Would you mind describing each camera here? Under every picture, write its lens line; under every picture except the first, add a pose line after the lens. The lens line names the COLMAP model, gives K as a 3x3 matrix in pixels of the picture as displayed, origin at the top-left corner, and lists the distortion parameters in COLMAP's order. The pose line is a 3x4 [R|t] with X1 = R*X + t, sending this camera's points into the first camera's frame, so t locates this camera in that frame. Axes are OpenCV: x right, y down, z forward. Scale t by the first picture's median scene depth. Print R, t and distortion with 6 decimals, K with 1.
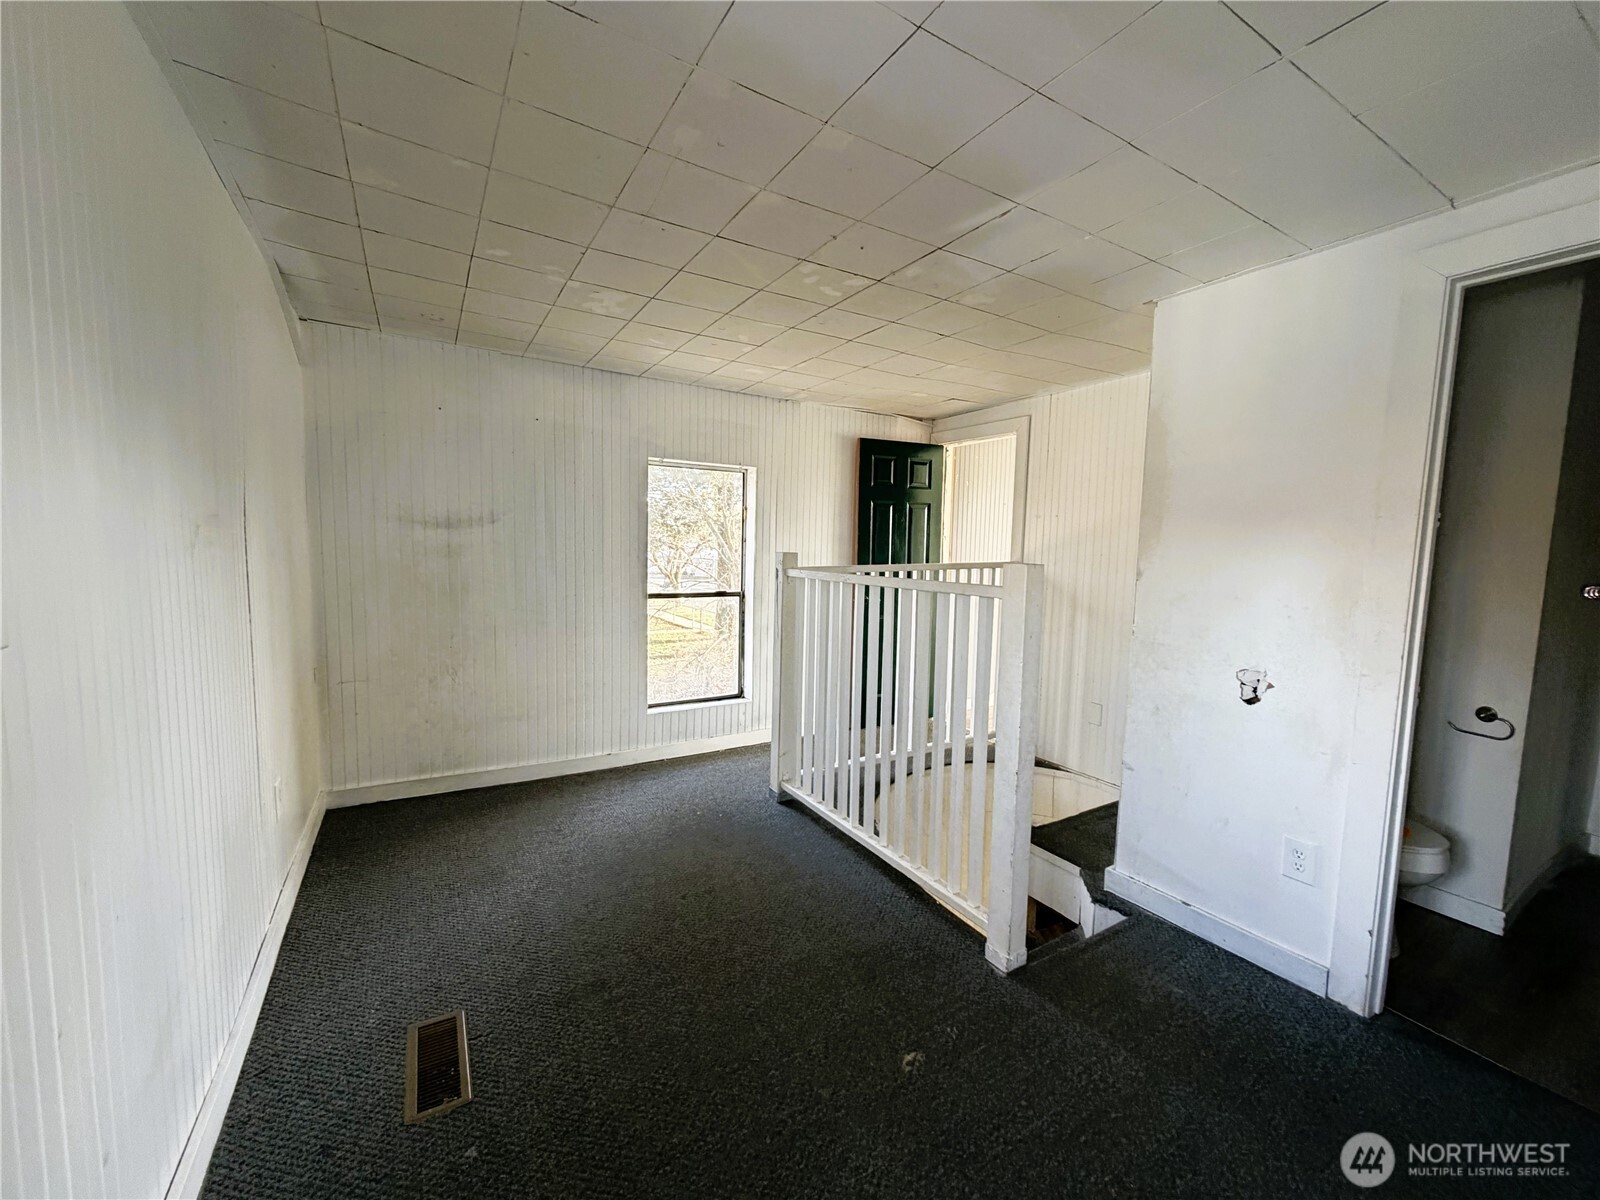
lens RADIAL K [[639.5, 0, 805.4], [0, 639.5, 602.1], [0, 0, 1]] dist [0.008883, 0.000146]
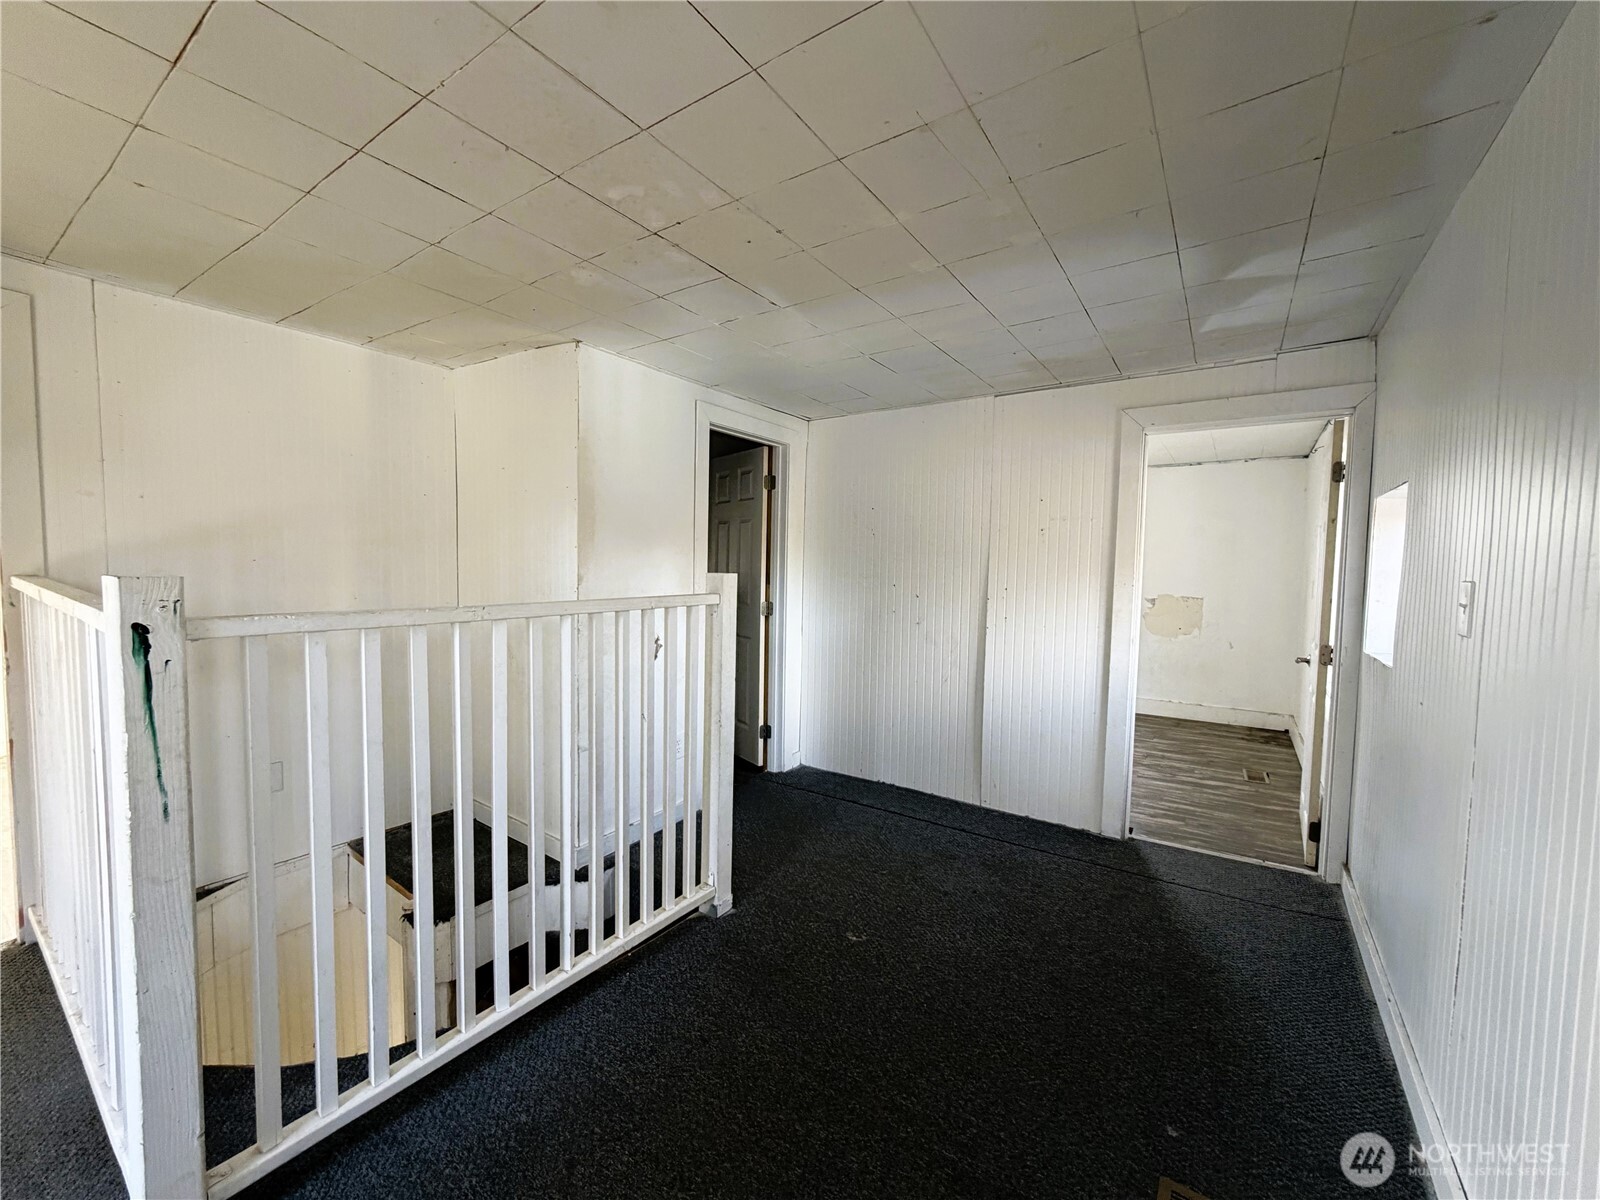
lens RADIAL K [[639.5, 0, 804.3], [0, 639.5, 600.8], [0, 0, 1]] dist [0.008883, 0.000146]
pose [[-0.420154, -0.083019, 0.903647, -0.688068], [0.054840, 0.991663, 0.116604, -0.118101], [-0.905794, 0.098547, -0.412099, 1.132477]]
